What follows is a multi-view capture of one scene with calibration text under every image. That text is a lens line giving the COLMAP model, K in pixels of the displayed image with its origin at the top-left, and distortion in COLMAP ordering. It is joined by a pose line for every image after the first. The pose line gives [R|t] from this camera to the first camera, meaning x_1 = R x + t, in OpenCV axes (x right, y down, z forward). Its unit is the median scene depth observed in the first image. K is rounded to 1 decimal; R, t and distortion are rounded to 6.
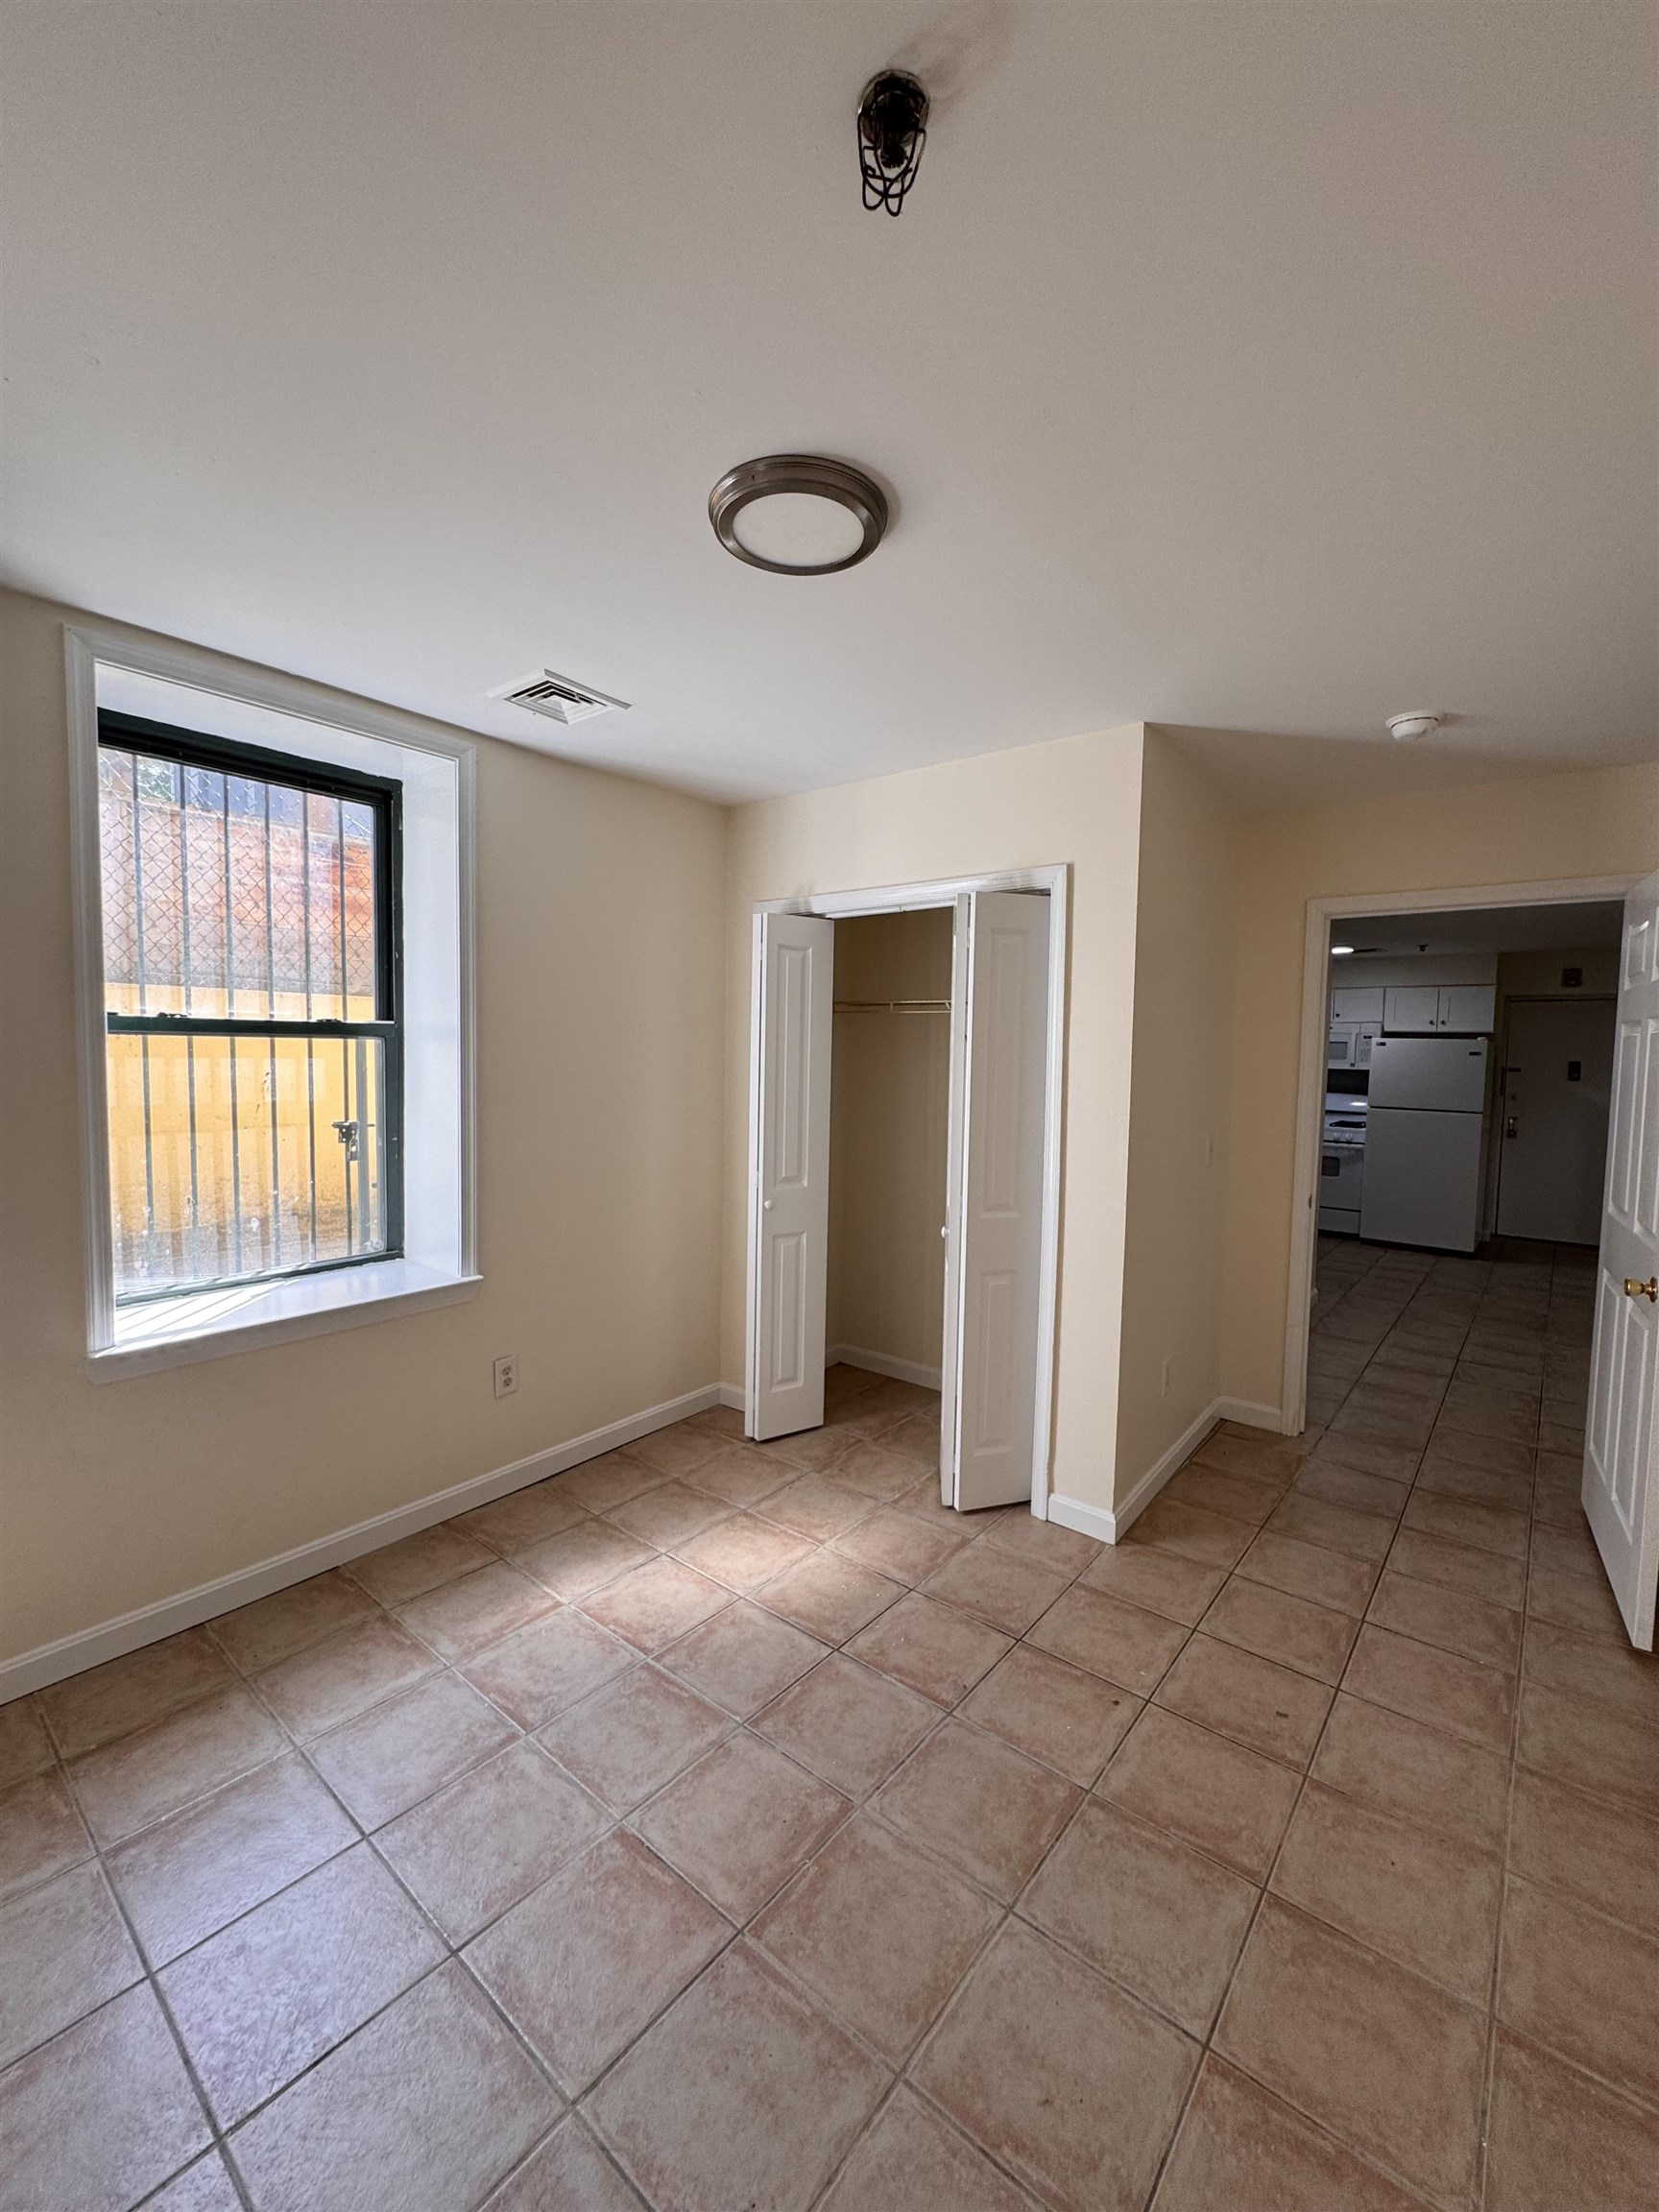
lens RADIAL K [[884.9, 0, 826.3], [0, 884.9, 1109.9], [0, 0, 1]] dist [-0.003640, 0.000898]
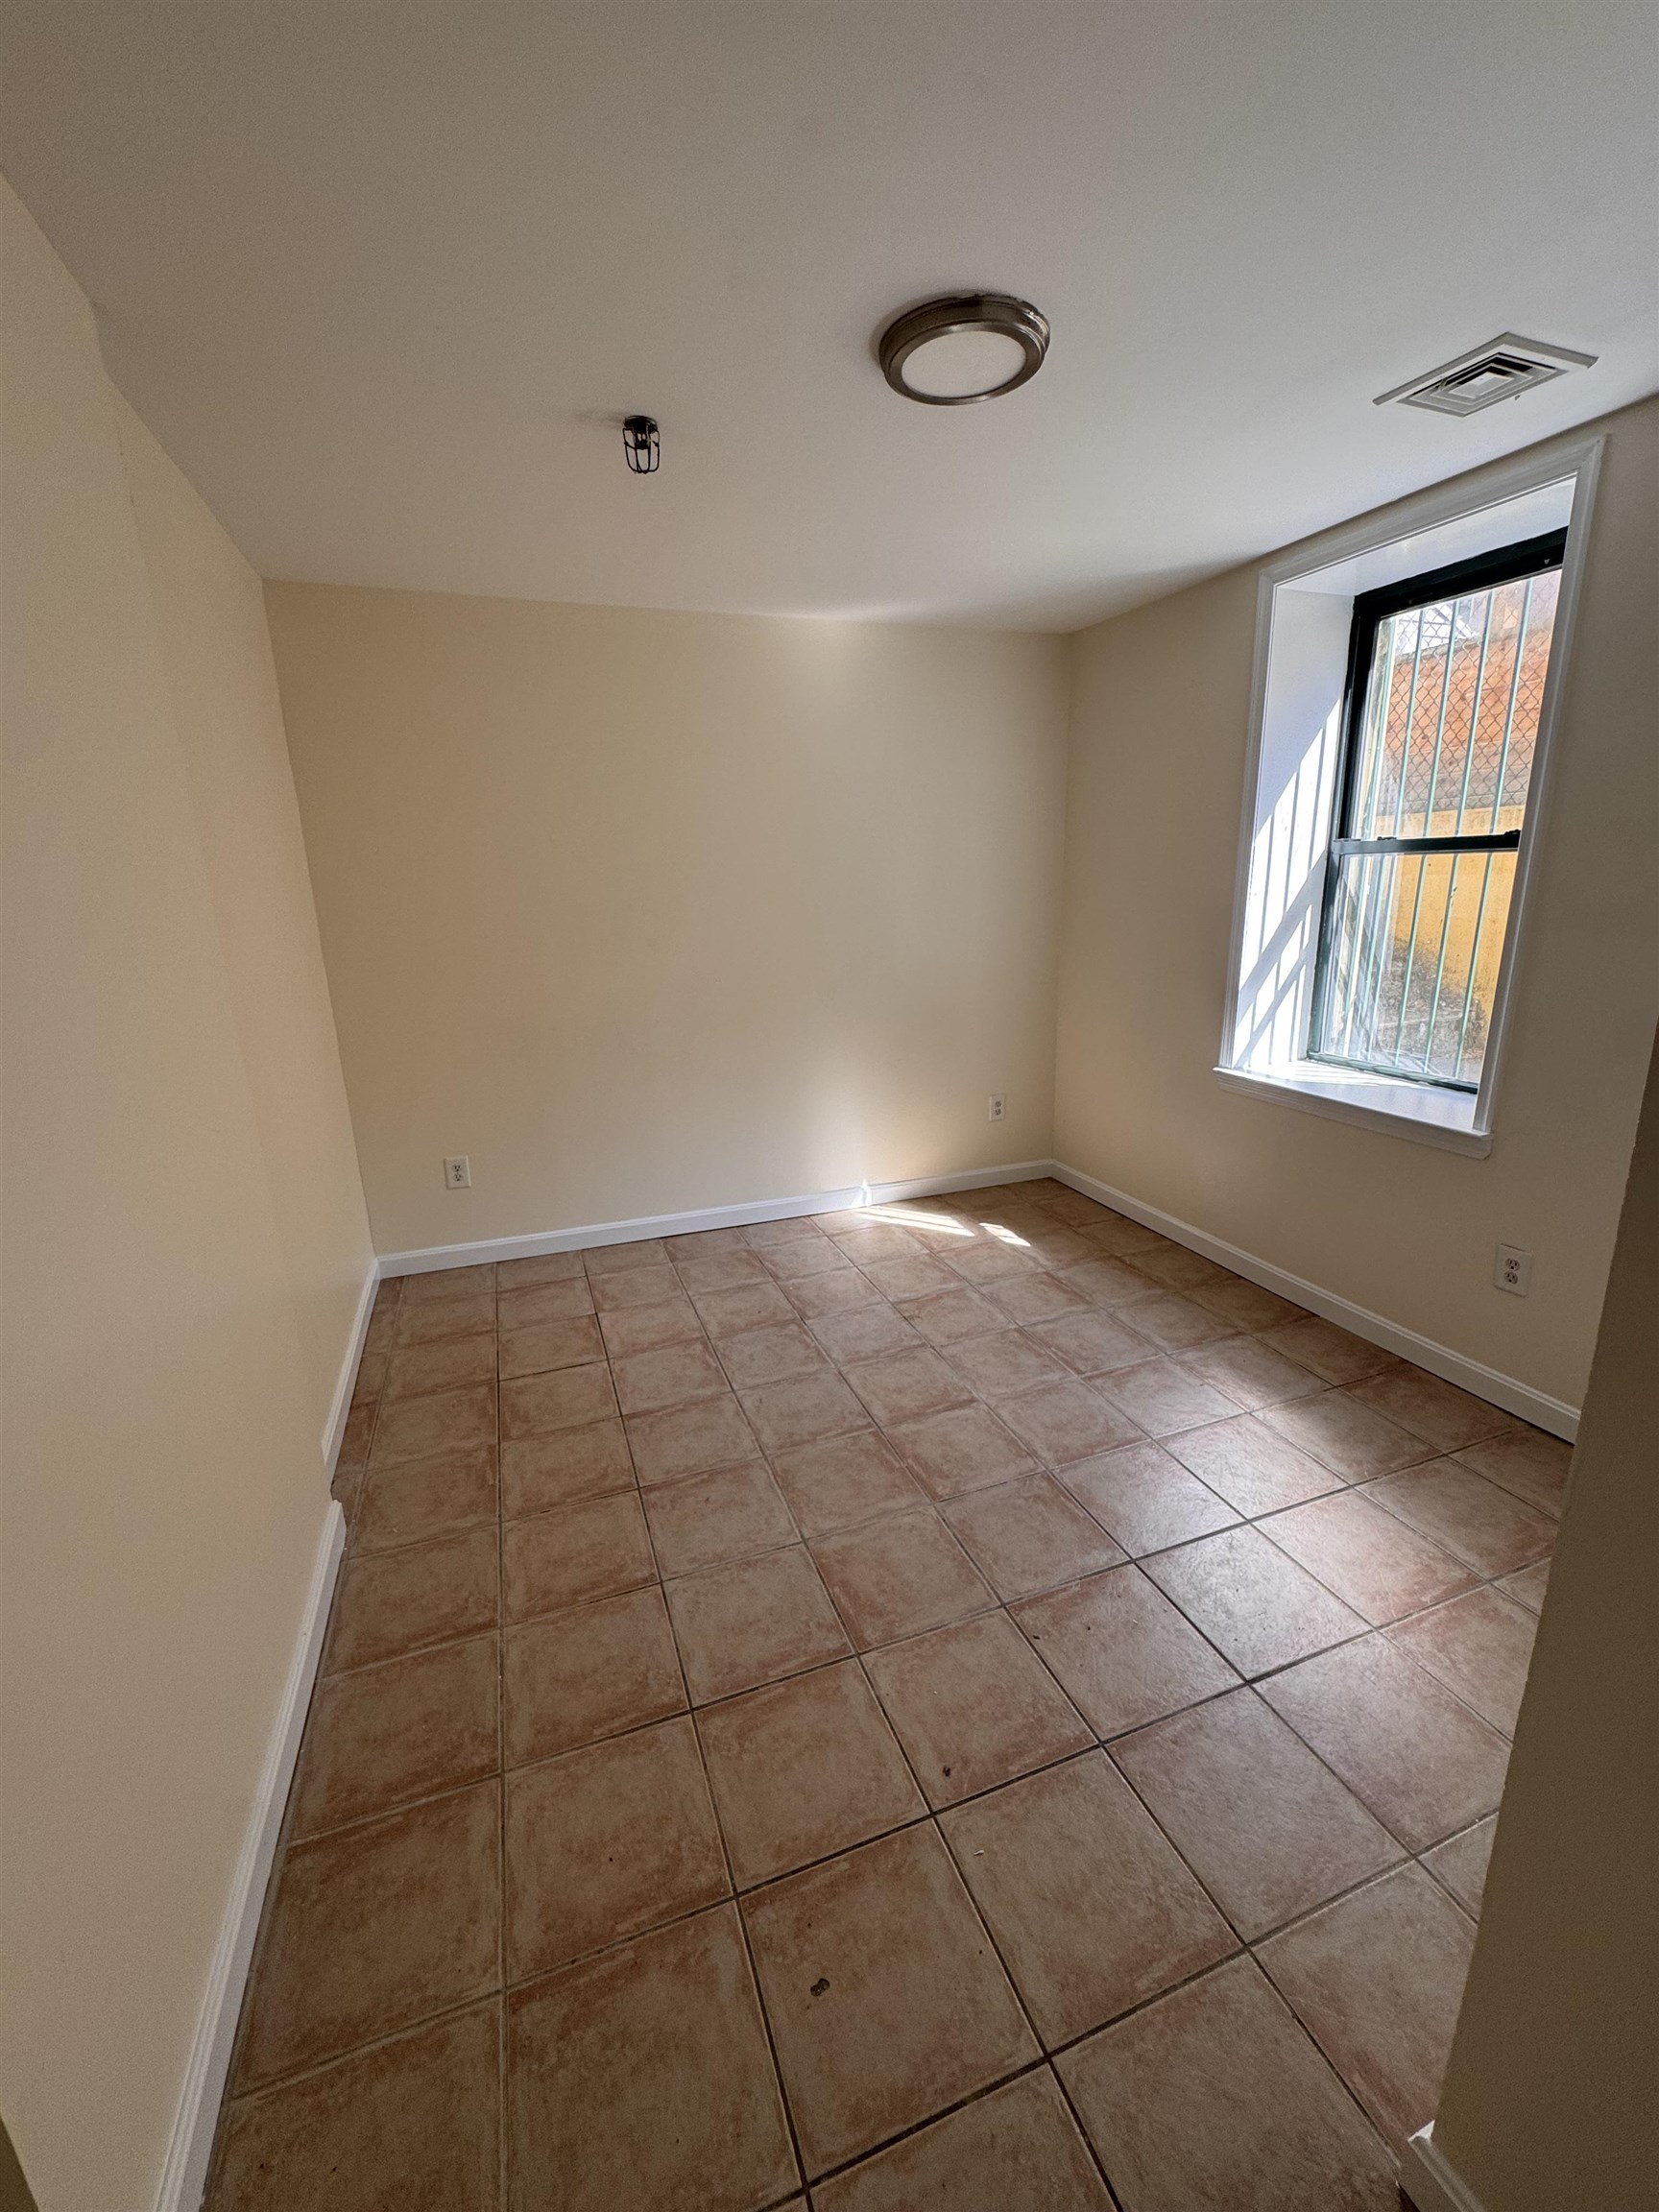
lens RADIAL K [[884.9, 0, 834.3], [0, 884.9, 1104.4], [0, 0, 1]] dist [-0.003640, 0.000898]
pose [[-0.492695, 0.213893, -0.843506, 0.858856], [-0.044081, 0.961942, 0.269674, -0.057887], [0.869085, 0.170050, -0.464515, 1.141624]]
